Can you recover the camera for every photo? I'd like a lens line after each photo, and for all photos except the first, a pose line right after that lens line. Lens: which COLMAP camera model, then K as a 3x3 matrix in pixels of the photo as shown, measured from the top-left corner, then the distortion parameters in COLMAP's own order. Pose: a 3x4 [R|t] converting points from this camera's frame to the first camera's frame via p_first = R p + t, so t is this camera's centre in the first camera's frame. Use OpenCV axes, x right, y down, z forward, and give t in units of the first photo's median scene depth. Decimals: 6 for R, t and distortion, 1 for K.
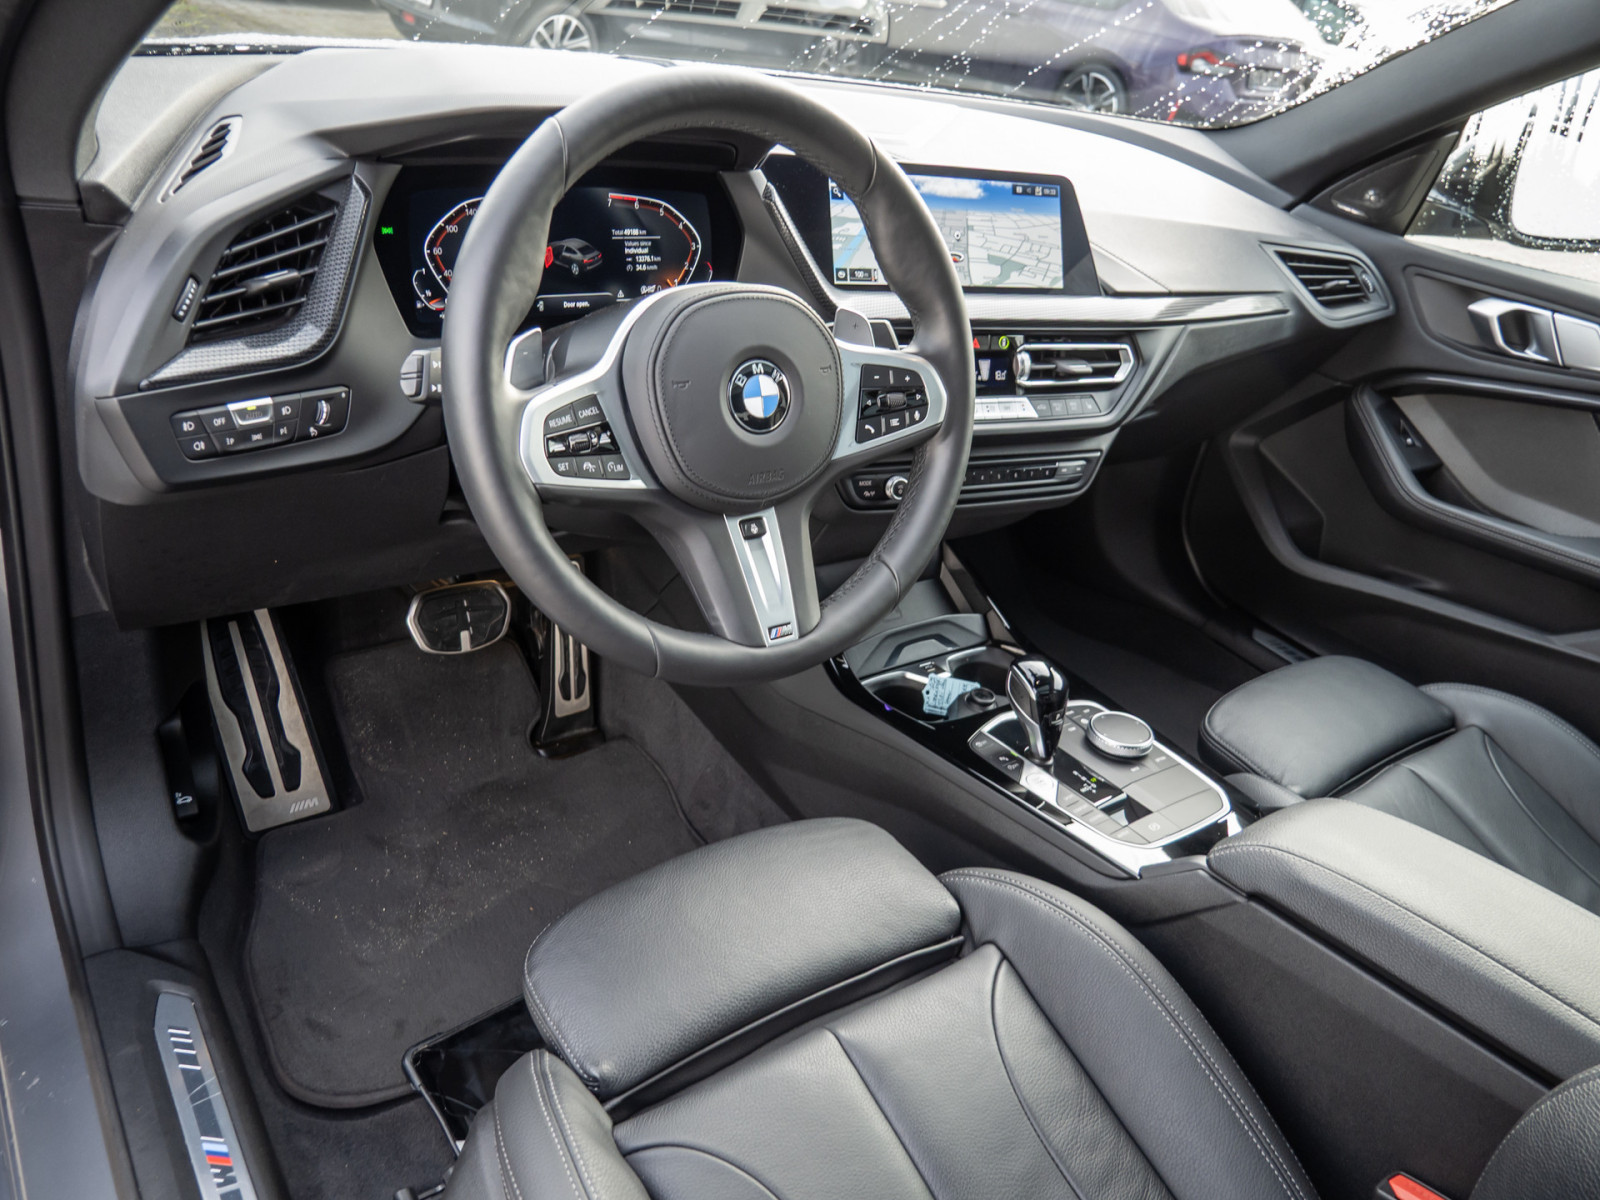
lens RADIAL K [[1175.1, 0, 806.3], [0, 1175.1, 610.7], [0, 0, 1]] dist [-0.064877, 0.029303]
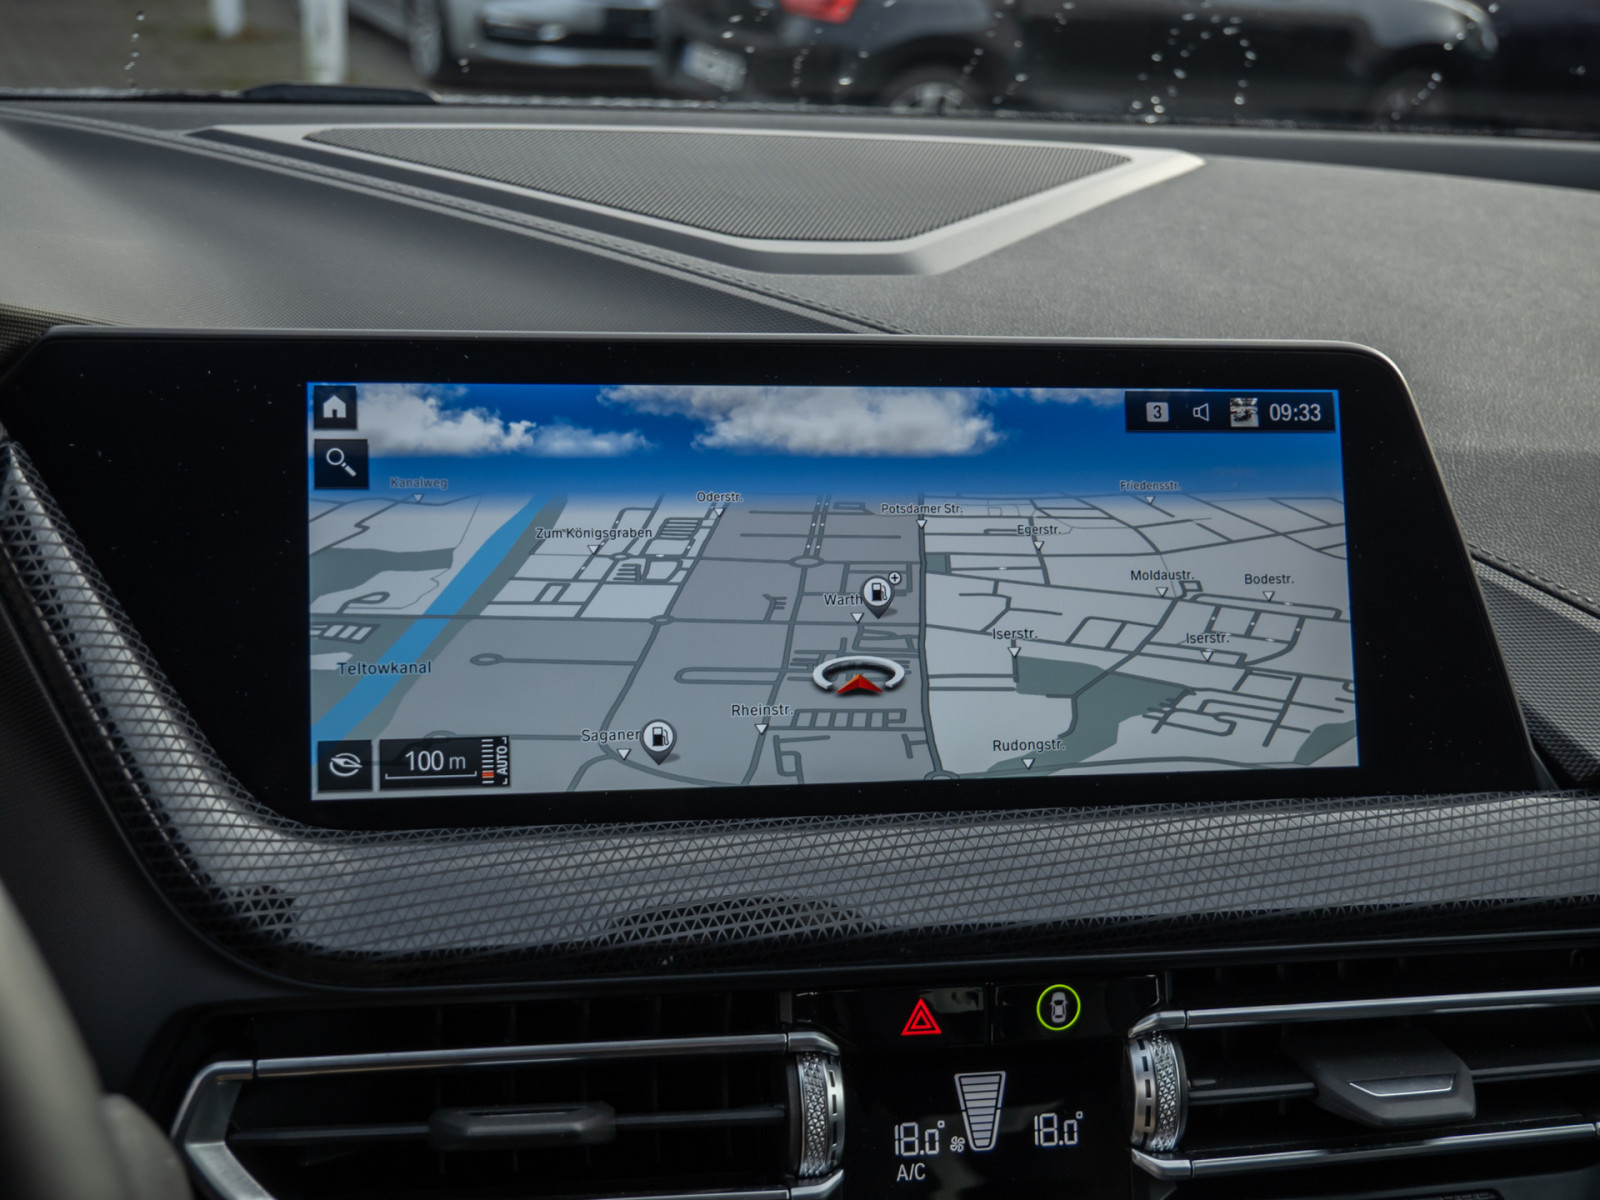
lens RADIAL K [[1895.9, 0, 800.0], [0, 1895.9, 600.0], [0, 0, 1]] dist [-0.003651, 0.087645]
pose [[0.951714, 0.003391, -0.306967, 0.243159], [-0.067929, 0.977478, -0.199808, -0.231813], [0.299376, 0.211012, 0.930509, 0.591573]]
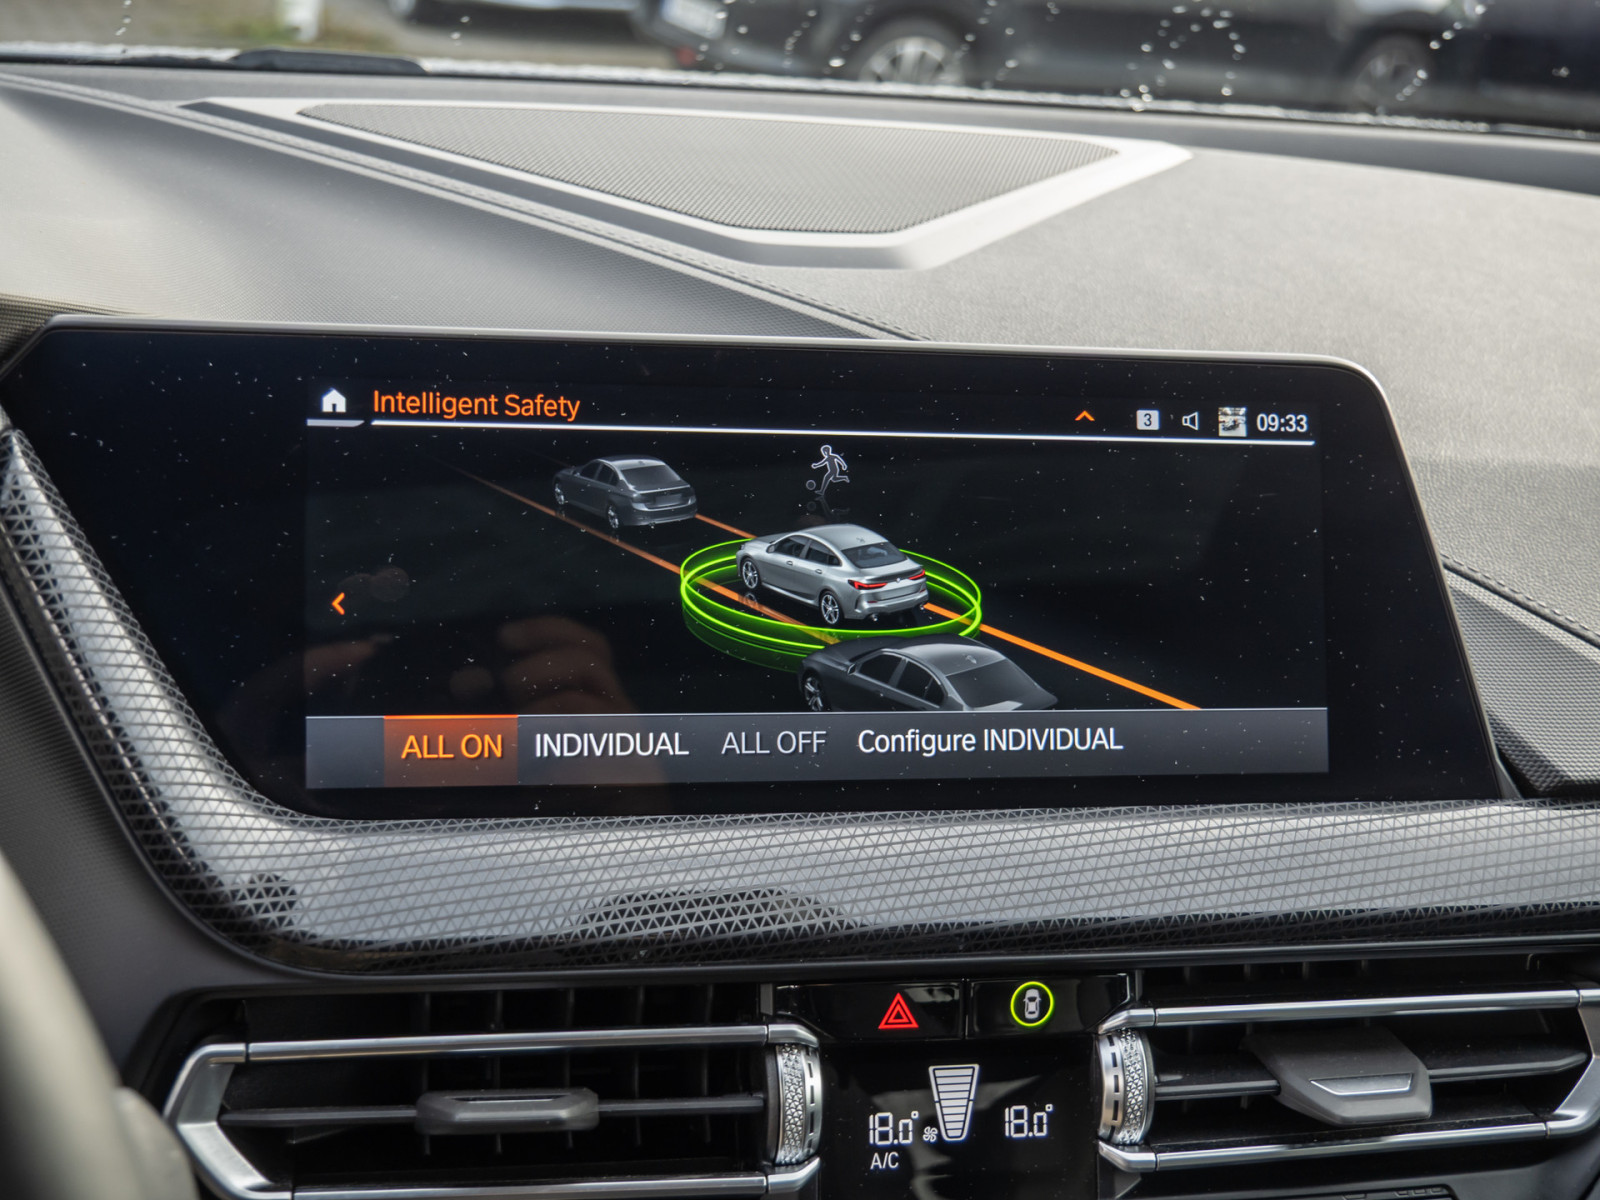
lens RADIAL K [[1895.9, 0, 800.0], [0, 1895.9, 600.0], [0, 0, 1]] dist [-0.003651, 0.087645]
pose [[0.956470, 0.032971, -0.289963, 0.240710], [-0.087144, 0.980533, -0.175959, -0.240808], [0.278517, 0.193568, 0.940723, 0.580560]]
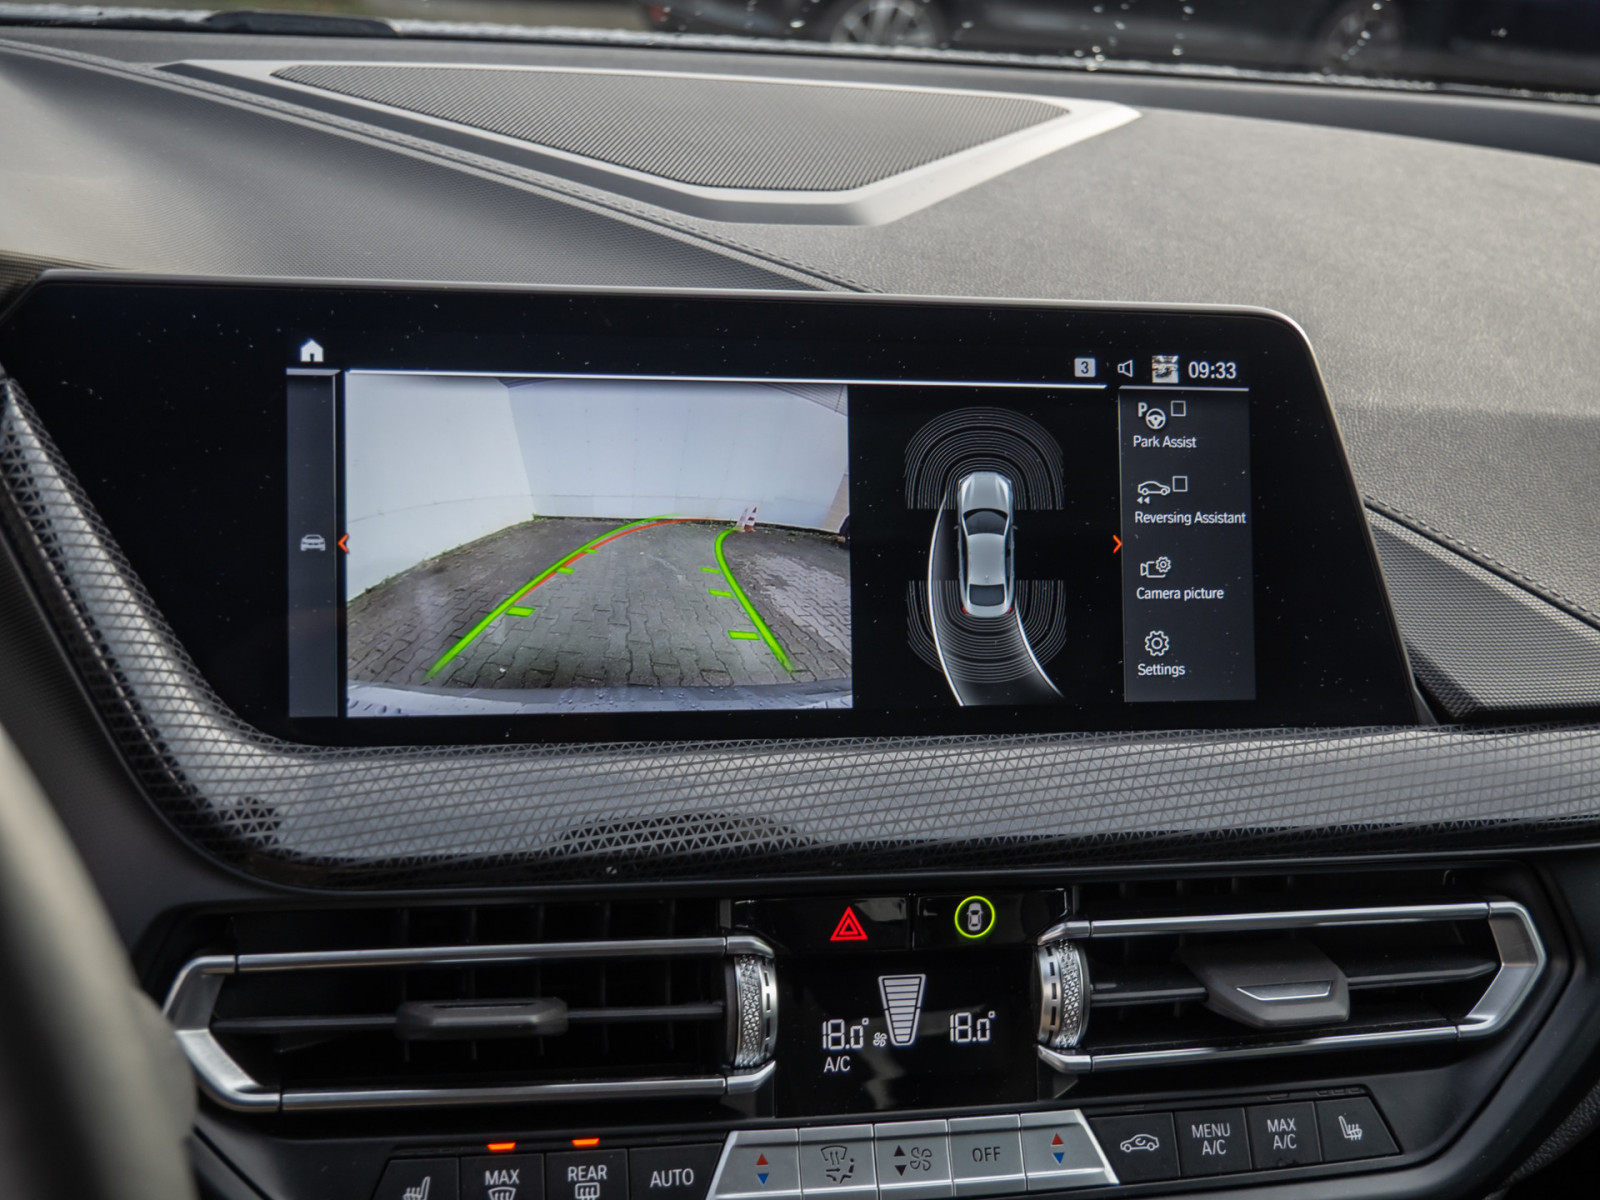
lens RADIAL K [[1895.9, 0, 800.0], [0, 1895.9, 600.0], [0, 0, 1]] dist [-0.003651, 0.087645]
pose [[0.960270, 0.034591, -0.276921, 0.252728], [-0.080560, 0.984405, -0.156389, -0.231765], [0.267193, 0.172484, 0.948081, 0.559249]]
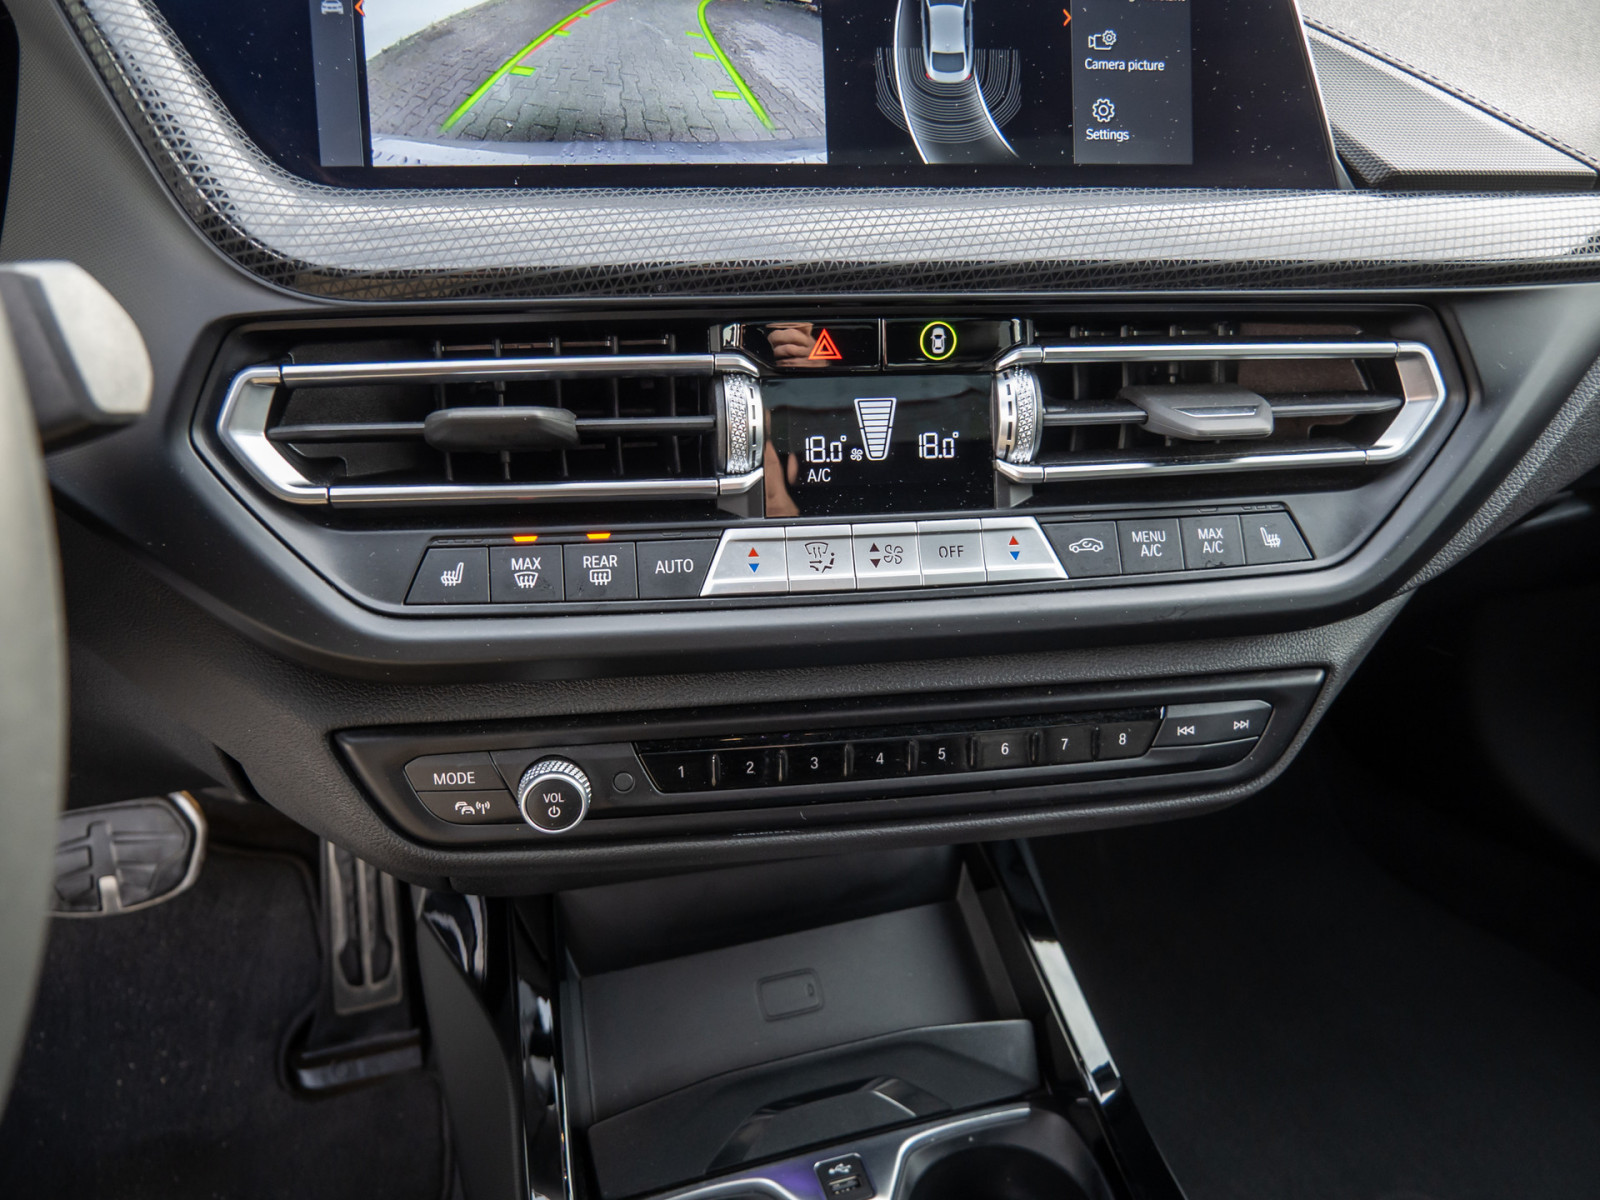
lens RADIAL K [[1243.7, 0, 800.0], [0, 1243.7, 600.0], [0, 0, 1]] dist [-0.032645, 0.006788]
pose [[0.942684, 0.055057, -0.329114, 0.248570], [-0.062240, 0.997997, -0.011323, -0.156829], [0.327831, 0.031158, 0.944222, 0.686841]]
